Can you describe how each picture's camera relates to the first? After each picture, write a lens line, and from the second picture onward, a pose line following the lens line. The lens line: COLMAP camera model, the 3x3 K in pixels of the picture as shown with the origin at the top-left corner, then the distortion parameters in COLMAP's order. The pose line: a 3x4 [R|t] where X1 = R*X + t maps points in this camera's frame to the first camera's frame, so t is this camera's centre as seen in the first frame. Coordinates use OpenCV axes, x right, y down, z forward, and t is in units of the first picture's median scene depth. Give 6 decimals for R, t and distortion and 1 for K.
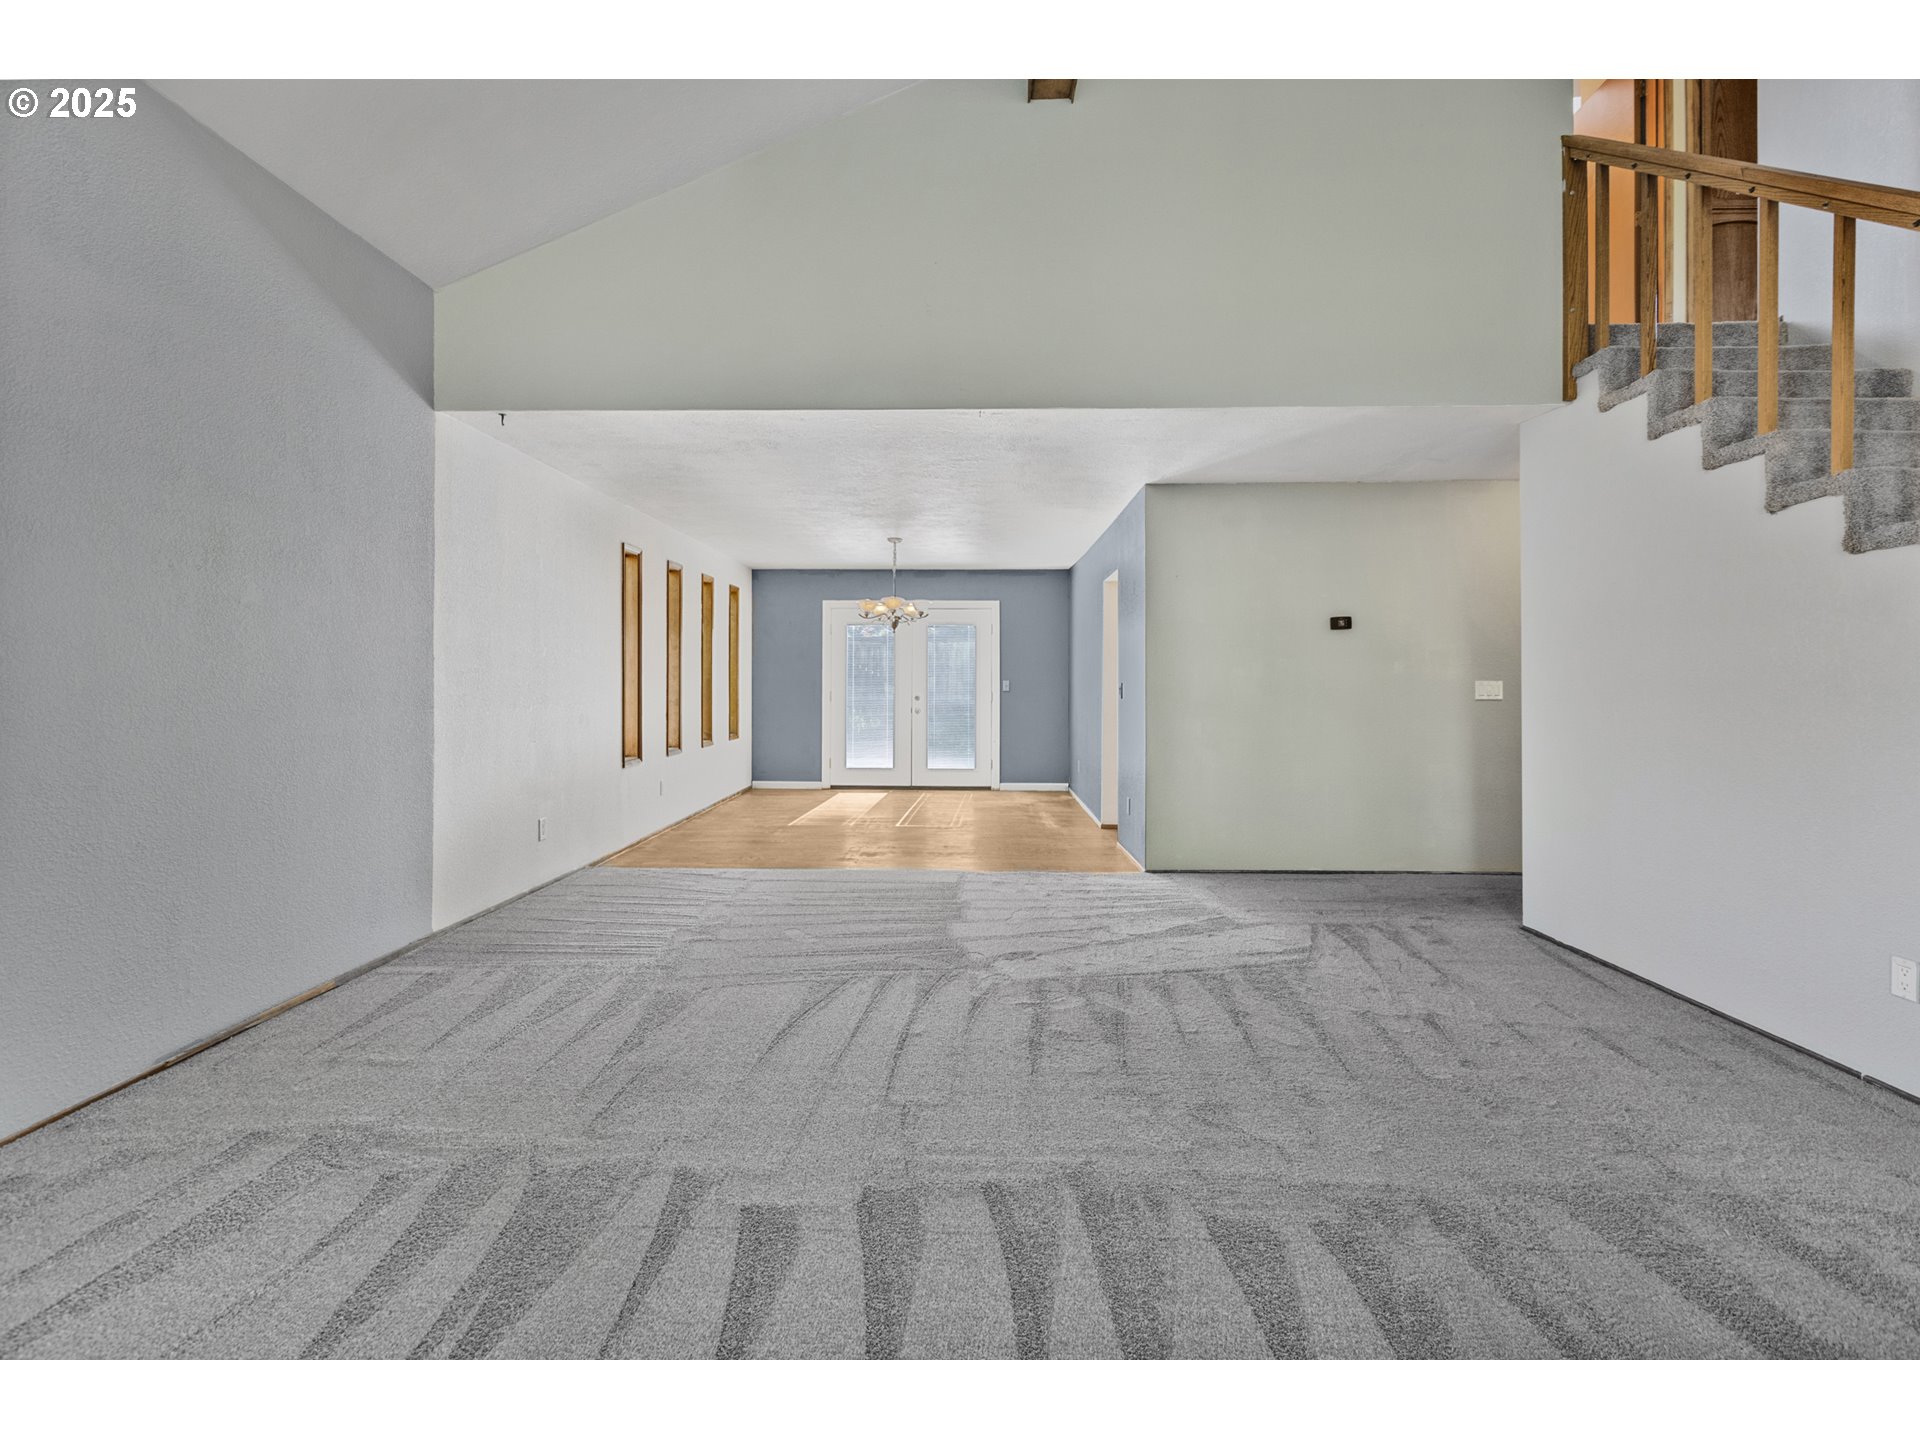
lens RADIAL K [[879.4, 0, 957.0], [0, 879.4, 682.2], [0, 0, 1]] dist [0.000997, 0.000427]
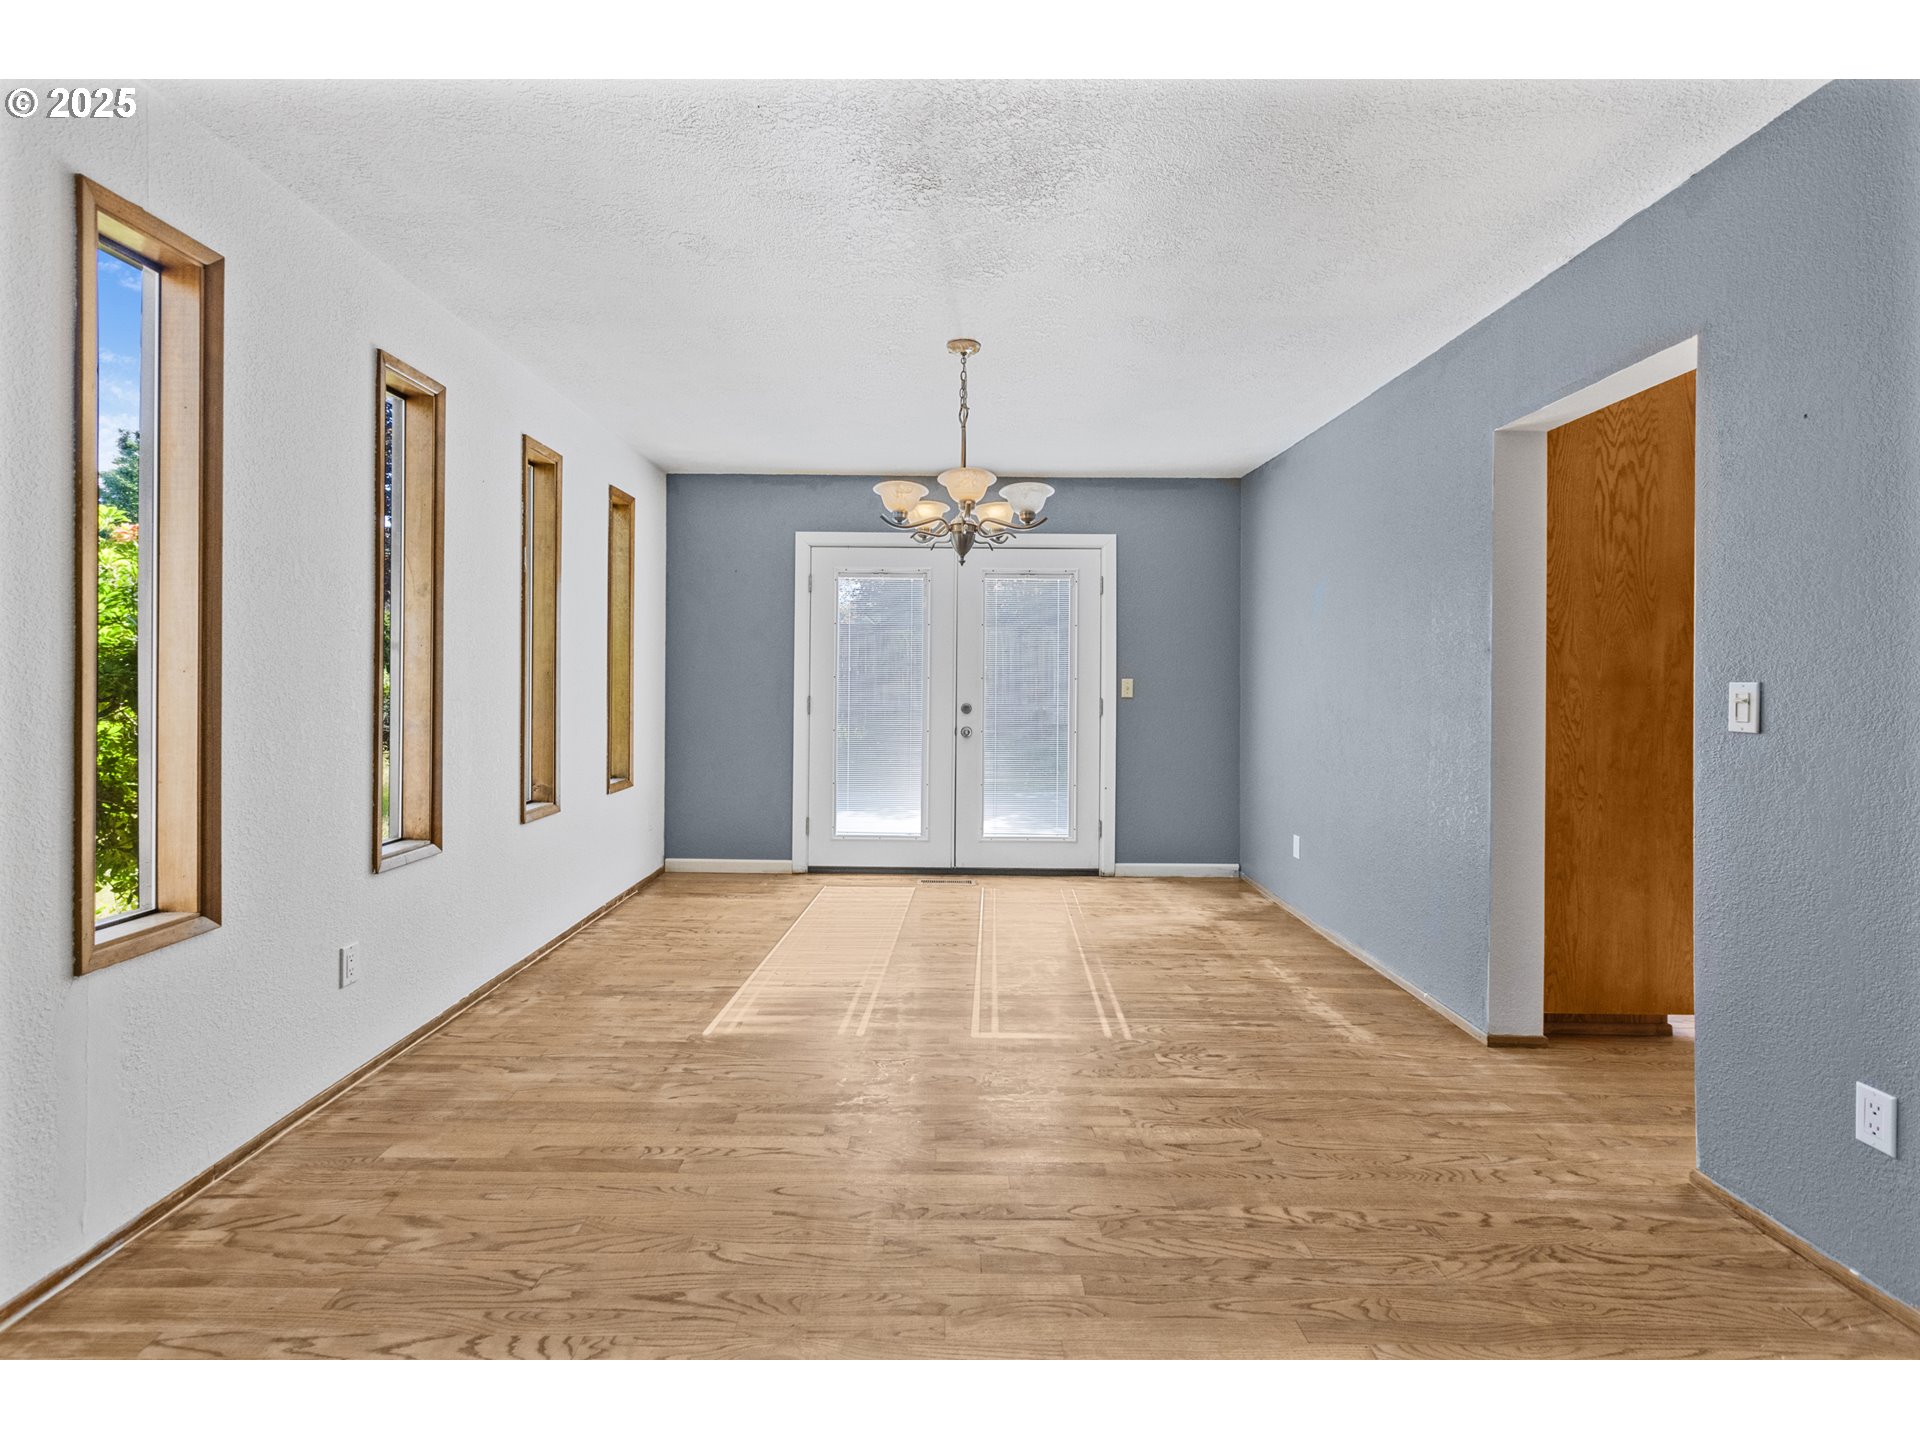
lens RADIAL K [[879.4, 0, 957.0], [0, 879.4, 682.2], [0, 0, 1]] dist [0.000997, 0.000427]
pose [[0.999625, 0.004091, 0.027058, -0.066956], [-0.004129, 0.999991, 0.001352, 0.000489], [-0.027053, -0.001463, 0.999633, 0.451413]]
